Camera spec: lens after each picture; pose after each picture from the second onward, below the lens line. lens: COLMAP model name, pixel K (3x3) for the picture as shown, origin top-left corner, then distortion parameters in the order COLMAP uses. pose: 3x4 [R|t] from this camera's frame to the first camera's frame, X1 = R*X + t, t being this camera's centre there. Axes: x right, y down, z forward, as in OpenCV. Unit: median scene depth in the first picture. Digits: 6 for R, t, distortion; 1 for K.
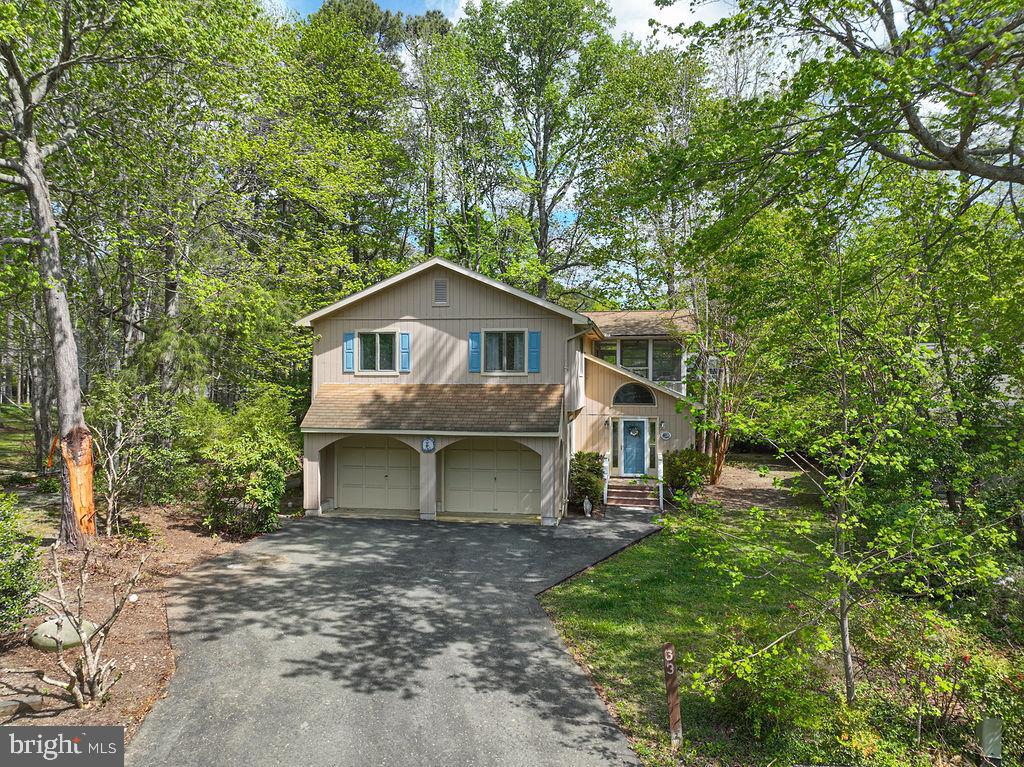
lens RADIAL K [[722.3, 0, 511.1], [0, 722.3, 381.3], [0, 0, 1]] dist [-0.004842, 0.020199]
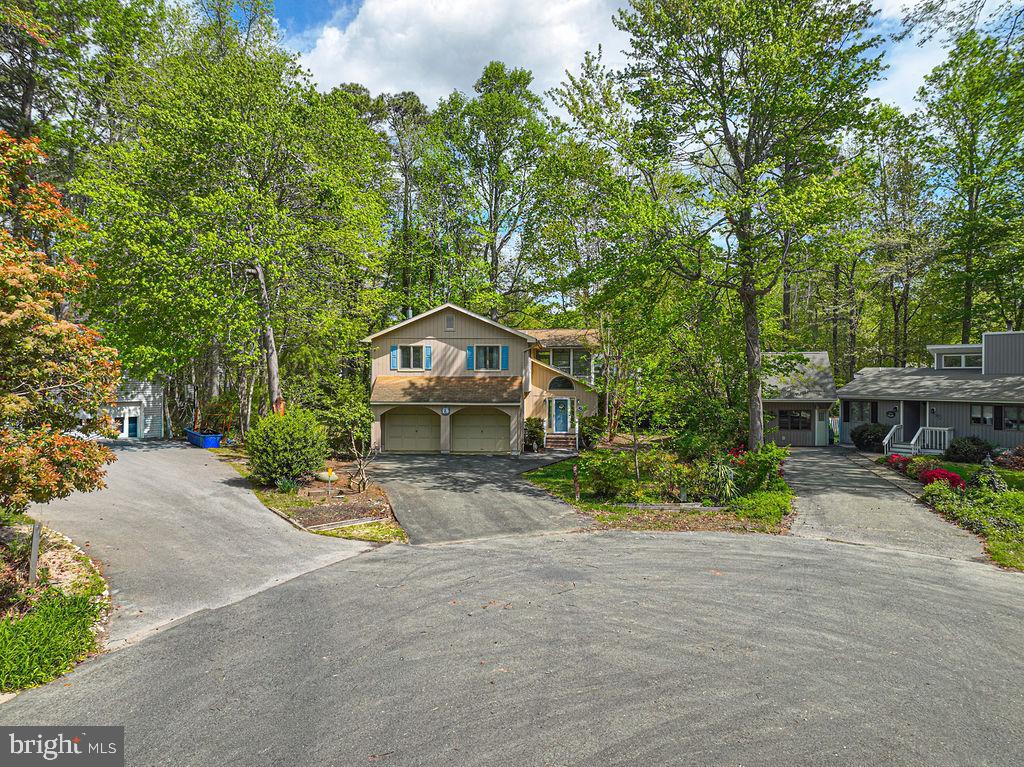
lens RADIAL K [[722.3, 0, 510.0], [0, 722.3, 387.1], [0, 0, 1]] dist [-0.004842, 0.020199]
pose [[0.994883, -0.000903, 0.101034, -0.136182], [-0.000073, 0.999953, 0.009657, 0.013327], [-0.101038, -0.009615, 0.994836, -0.759559]]
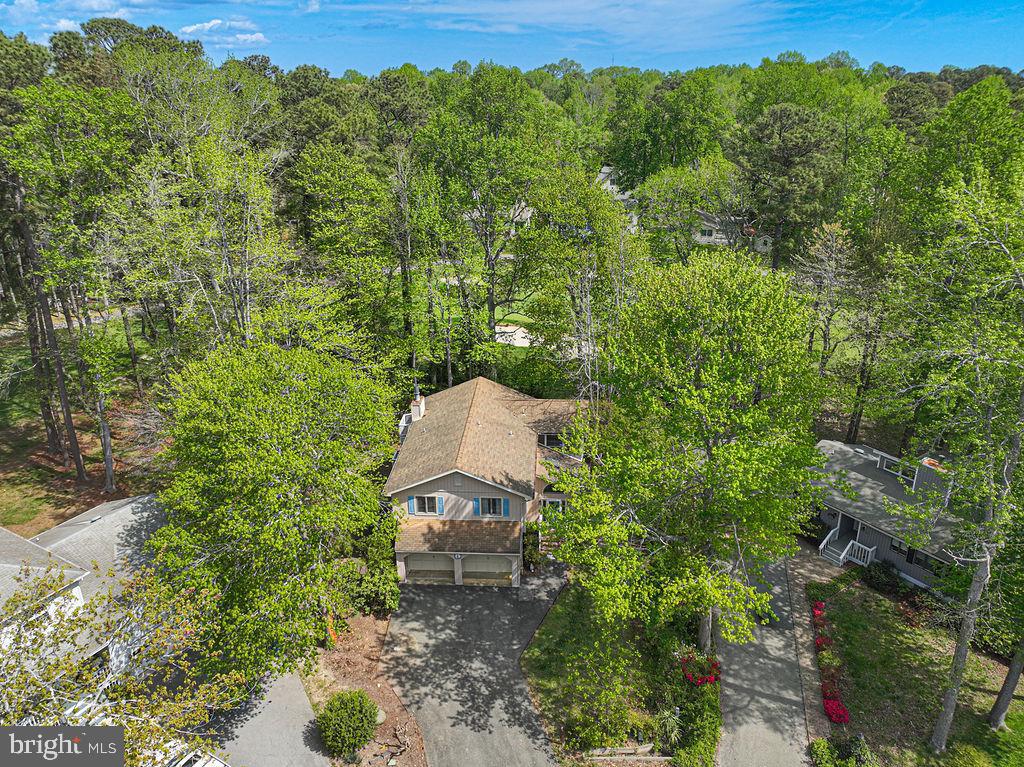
lens RADIAL K [[722.3, 0, 514.6], [0, 722.3, 374.6], [0, 0, 1]] dist [-0.004842, 0.020199]
pose [[0.993295, -0.052493, 0.103000, -0.141136], [0.010664, 0.928771, 0.370501, -1.190692], [-0.115112, -0.366919, 0.923103, -0.780897]]
